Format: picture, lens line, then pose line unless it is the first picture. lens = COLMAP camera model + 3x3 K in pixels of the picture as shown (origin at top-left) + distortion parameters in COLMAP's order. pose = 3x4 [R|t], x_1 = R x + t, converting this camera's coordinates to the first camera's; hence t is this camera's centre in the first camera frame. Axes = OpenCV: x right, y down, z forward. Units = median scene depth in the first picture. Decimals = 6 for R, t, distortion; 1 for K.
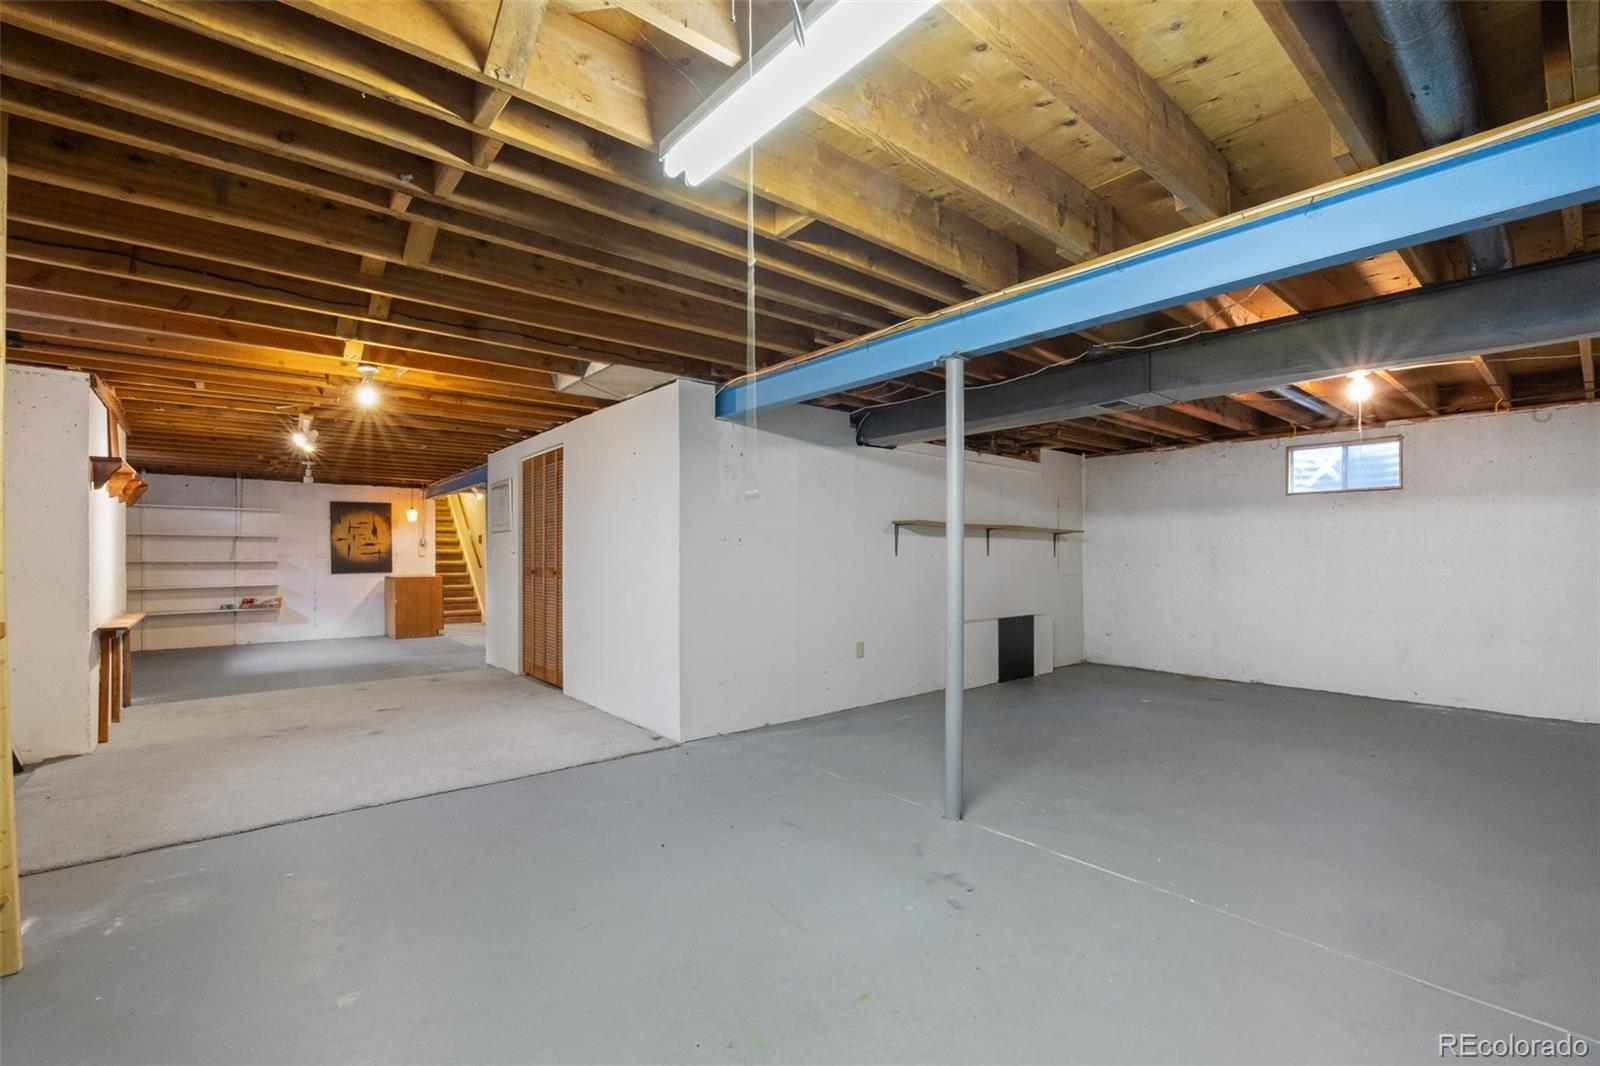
lens RADIAL K [[704.5, 0, 800.6], [0, 704.5, 536.5], [0, 0, 1]] dist [-0.020935, 0.001975]
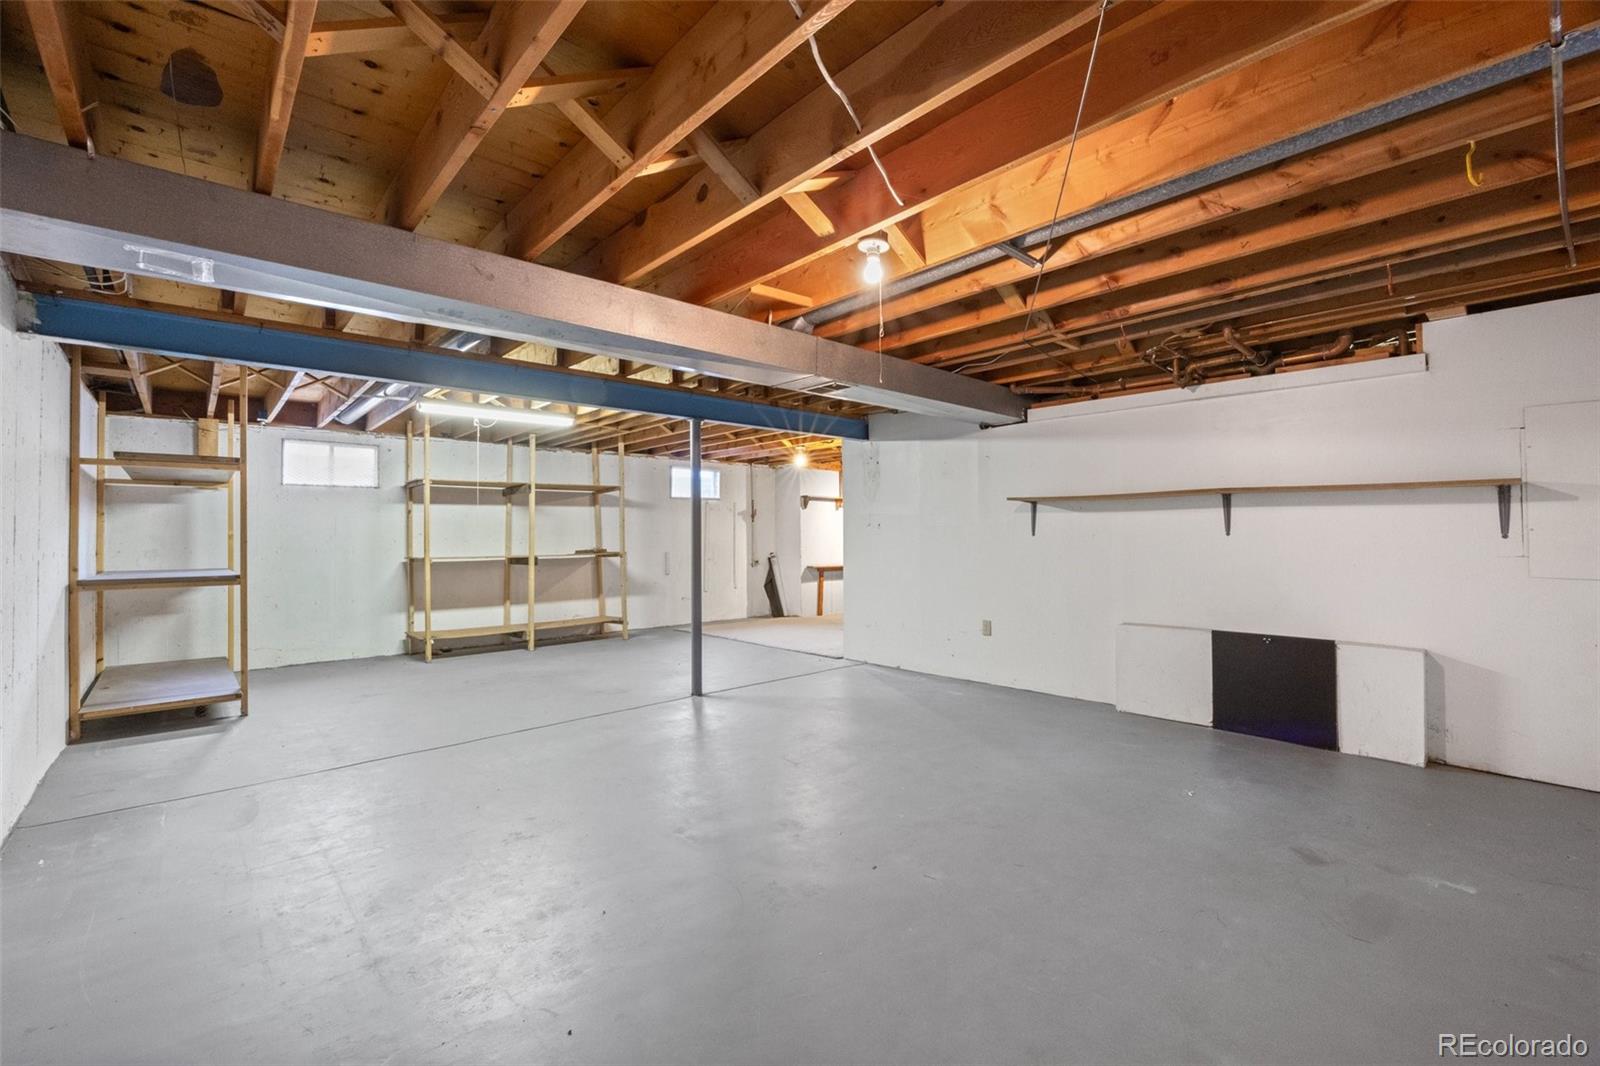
lens RADIAL K [[704.5, 0, 798.7], [0, 704.5, 534.3], [0, 0, 1]] dist [-0.020935, 0.001975]
pose [[0.040773, -0.002804, -0.999165, 0.897558], [0.022356, 0.999748, -0.001894, 0.017227], [0.998918, -0.022260, 0.040825, 0.563736]]
